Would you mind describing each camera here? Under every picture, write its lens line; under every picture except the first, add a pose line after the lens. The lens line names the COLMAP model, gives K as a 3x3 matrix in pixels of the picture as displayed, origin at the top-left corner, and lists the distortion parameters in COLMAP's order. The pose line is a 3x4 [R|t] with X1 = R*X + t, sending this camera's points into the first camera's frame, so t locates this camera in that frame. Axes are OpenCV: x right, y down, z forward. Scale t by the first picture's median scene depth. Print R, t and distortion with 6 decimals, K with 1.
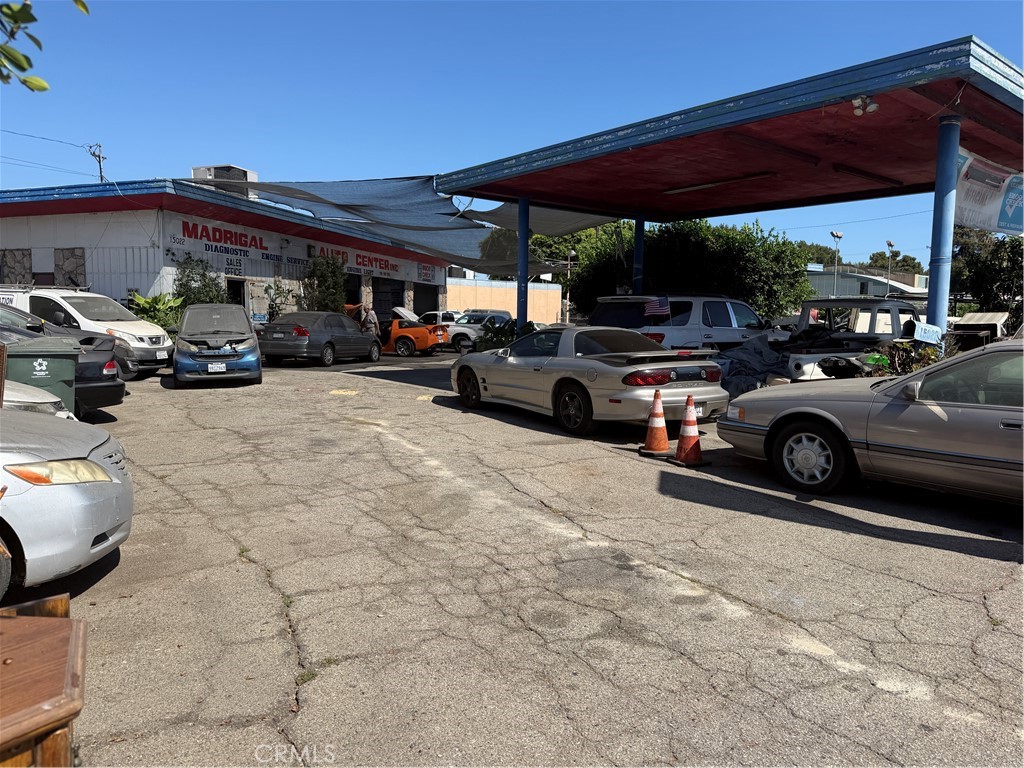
lens RADIAL K [[714.8, 0, 512.0], [0, 714.8, 384.0], [0, 0, 1]] dist [0.078244, -0.114349]
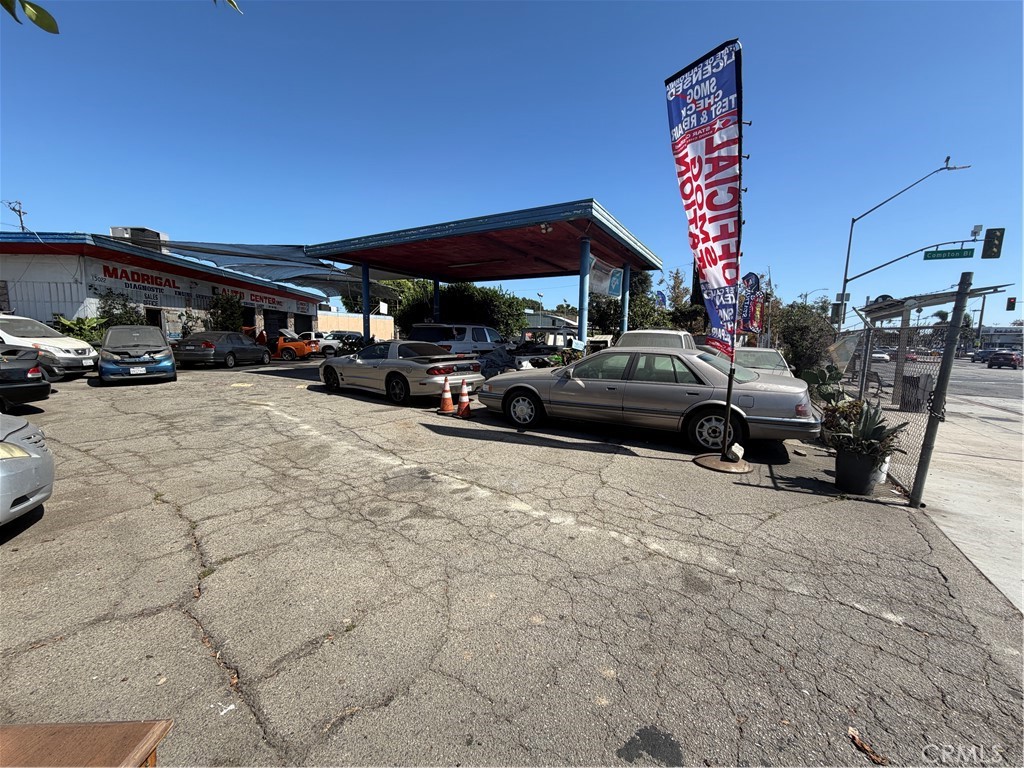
lens RADIAL K [[406.4, 0, 515.1], [0, 406.4, 382.3], [0, 0, 1]] dist [0.000339, 0.000118]
pose [[0.938044, -0.033874, 0.344856, 0.014422], [0.027250, 0.999340, 0.024038, 0.001841], [-0.345442, -0.013151, 0.938348, -0.004684]]
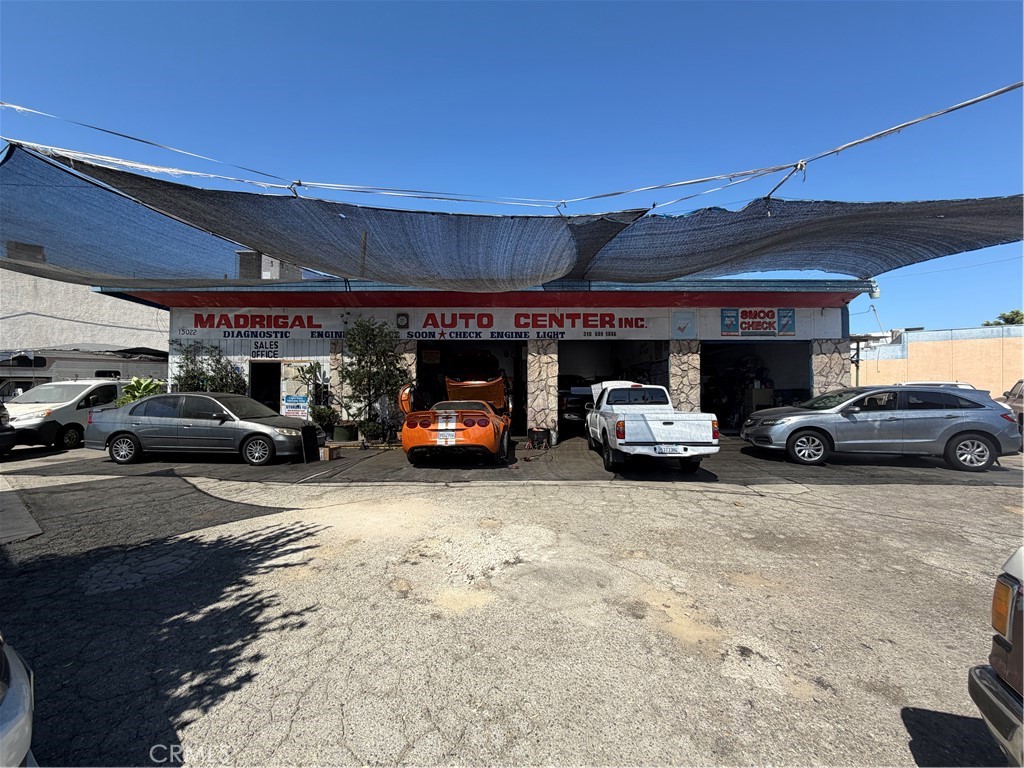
lens RADIAL K [[407.2, 0, 515.6], [0, 407.2, 381.7], [0, 0, 1]] dist [0.000394, 0.000206]
pose [[0.259357, -0.028297, -0.965367, 0.599219], [-0.085744, 0.994949, -0.052201, -0.275313], [0.961968, 0.096313, 0.255621, 2.808115]]
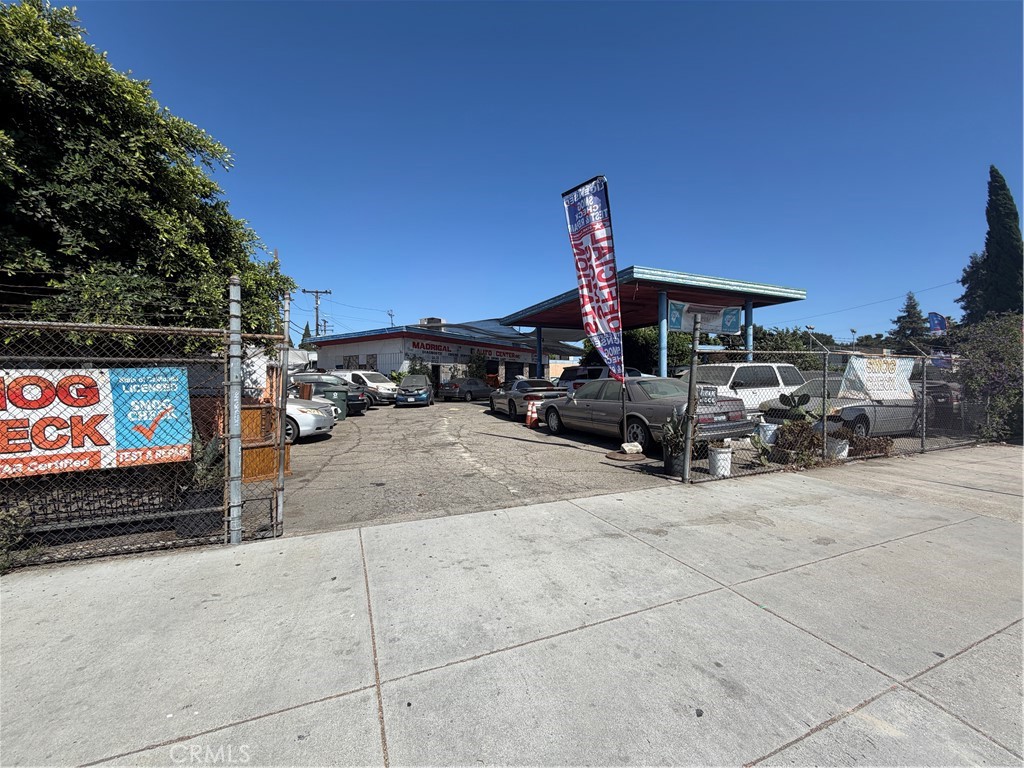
lens RADIAL K [[406.4, 0, 515.1], [0, 406.4, 382.3], [0, 0, 1]] dist [0.000339, 0.000118]
pose [[0.962873, -0.017821, -0.269365, 0.500033], [-0.007388, 0.995705, -0.092285, 0.069240], [0.269853, 0.090849, 0.958606, -0.414695]]
